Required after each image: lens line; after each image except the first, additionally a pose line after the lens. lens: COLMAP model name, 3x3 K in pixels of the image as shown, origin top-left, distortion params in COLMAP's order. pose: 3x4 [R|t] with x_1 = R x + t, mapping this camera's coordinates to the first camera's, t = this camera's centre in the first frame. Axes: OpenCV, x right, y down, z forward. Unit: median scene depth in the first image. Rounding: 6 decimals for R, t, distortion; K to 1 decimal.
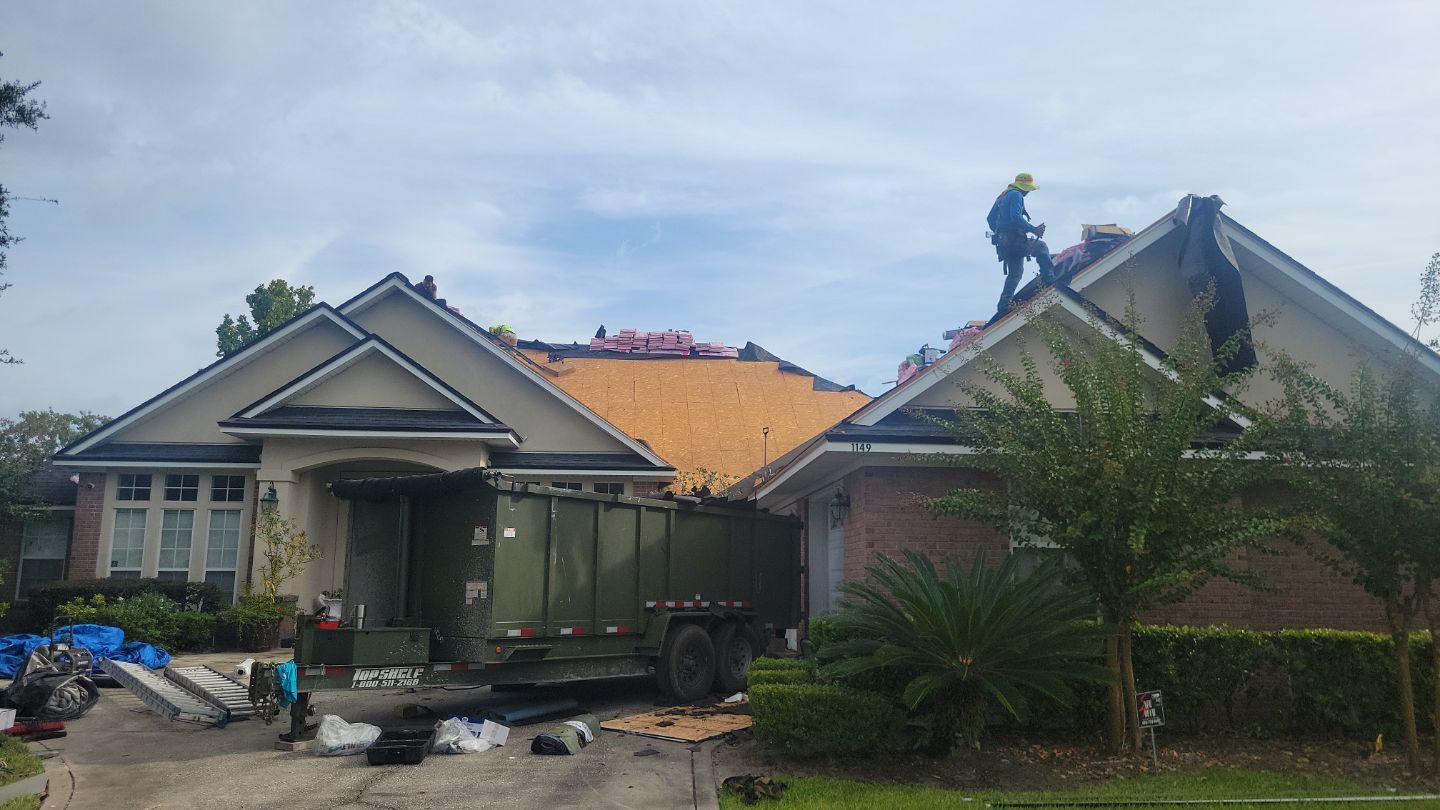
lens RADIAL K [[1077.2, 0, 733.7], [0, 1077.2, 391.5], [0, 0, 1]] dist [0.022005, -0.017504]
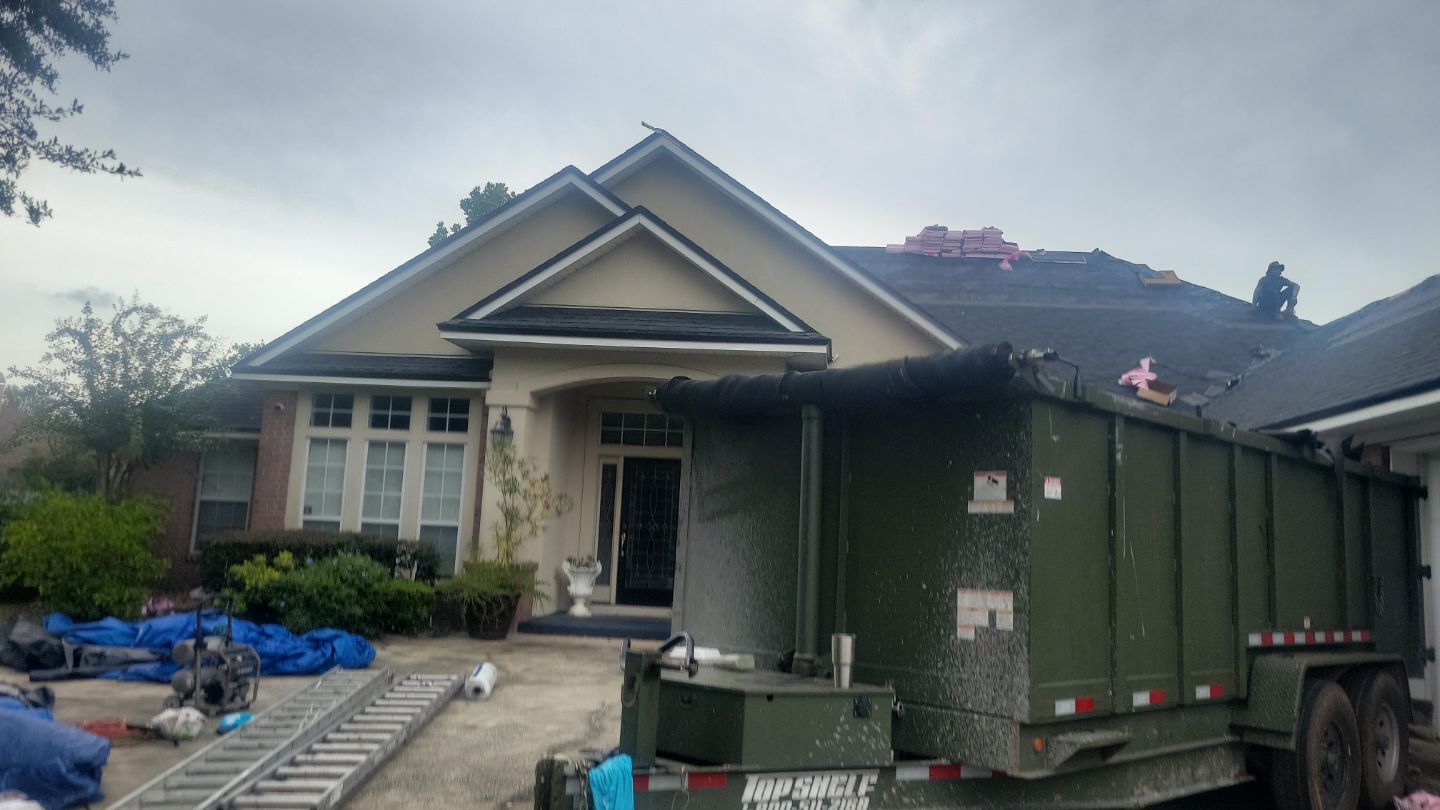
lens RADIAL K [[1166.0, 0, 755.4], [0, 1166.0, 365.8], [0, 0, 1]] dist [0.023723, 0.017077]
pose [[0.985697, 0.015338, -0.167831, -0.131966], [-0.011421, 0.999640, 0.024281, 0.035655], [0.168143, -0.022017, 0.985517, 0.257122]]
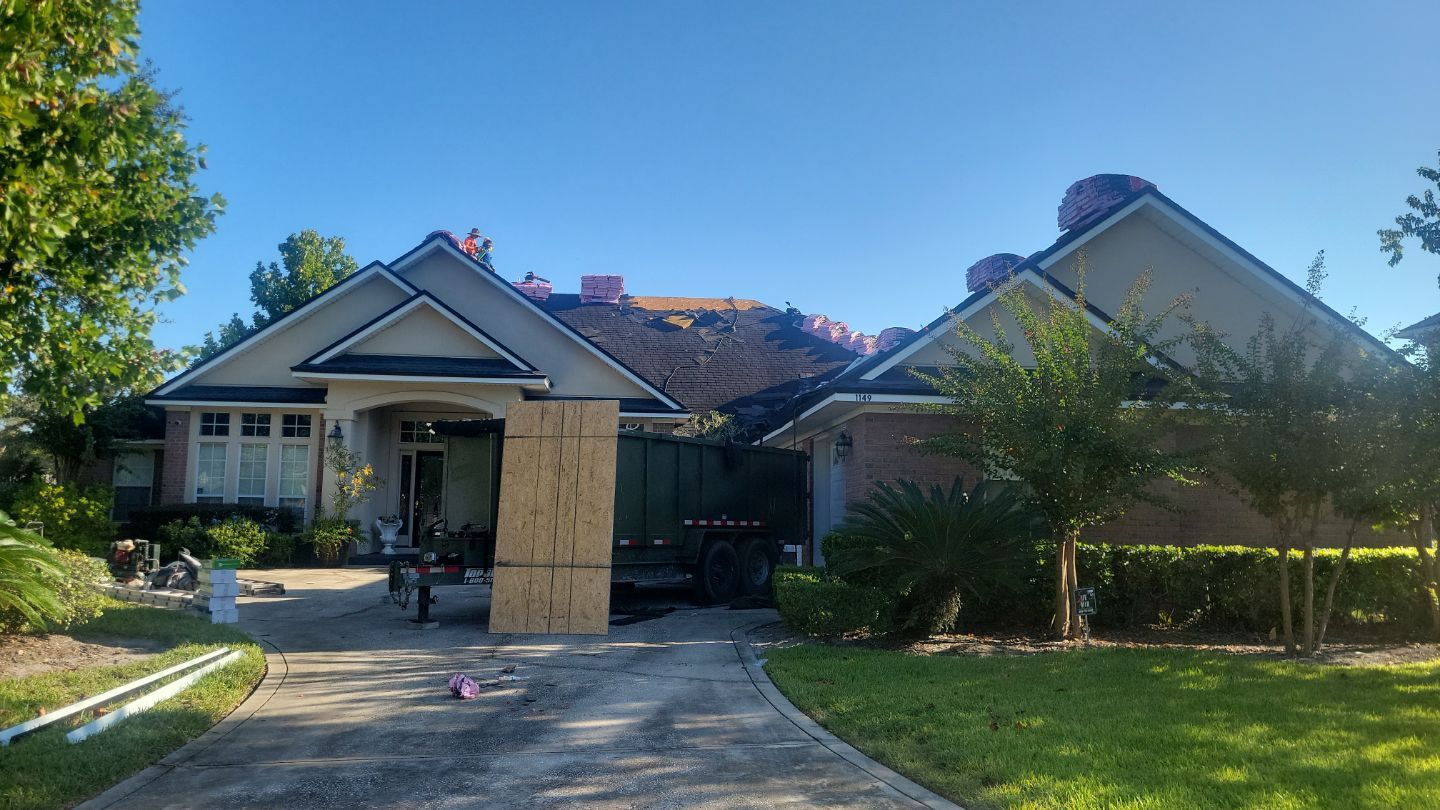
lens RADIAL K [[1077.2, 0, 717.0], [0, 1077.2, 389.5], [0, 0, 1]] dist [0.022005, -0.017504]
pose [[0.999967, 0.006950, -0.004218, -0.024520], [-0.006713, 0.998526, 0.053850, -0.012765], [0.004586, -0.053820, 0.998540, -0.132218]]
